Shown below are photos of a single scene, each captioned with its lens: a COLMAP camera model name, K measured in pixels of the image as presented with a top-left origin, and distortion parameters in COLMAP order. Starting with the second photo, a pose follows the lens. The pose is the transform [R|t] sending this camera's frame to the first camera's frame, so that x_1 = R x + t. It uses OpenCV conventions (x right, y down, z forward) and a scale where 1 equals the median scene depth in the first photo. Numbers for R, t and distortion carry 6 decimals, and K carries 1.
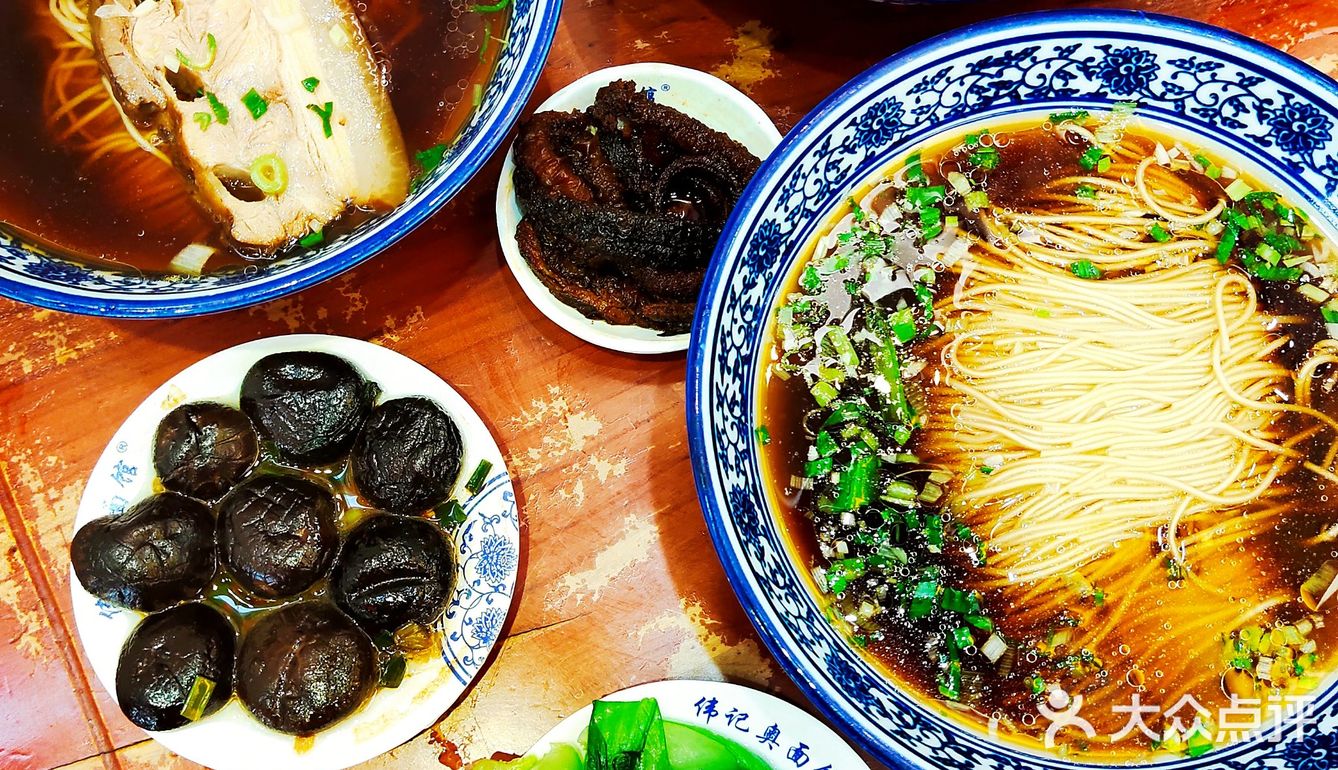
lens RADIAL K [[1415.0, 0, 669.0], [0, 1415.0, 385.0], [0, 0, 1]] dist [0.180323, -0.405336]
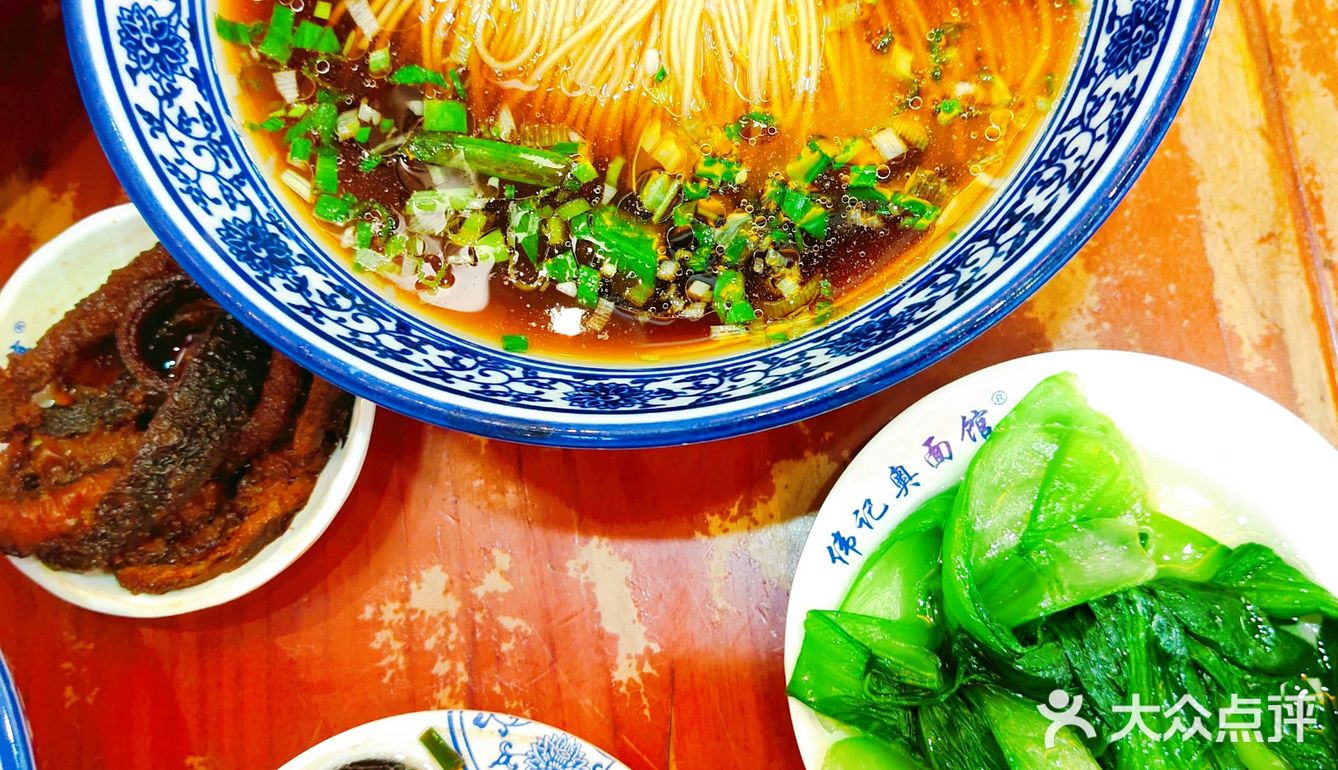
lens RADIAL K [[1415.0, 0, 669.0], [0, 1415.0, 385.0], [0, 0, 1]] dist [0.180323, -0.405336]
pose [[0.326321, -0.935406, 0.136126, -0.025325], [0.938492, 0.337809, 0.071546, 0.064937], [-0.112909, 0.104406, 0.988105, 0.291104]]
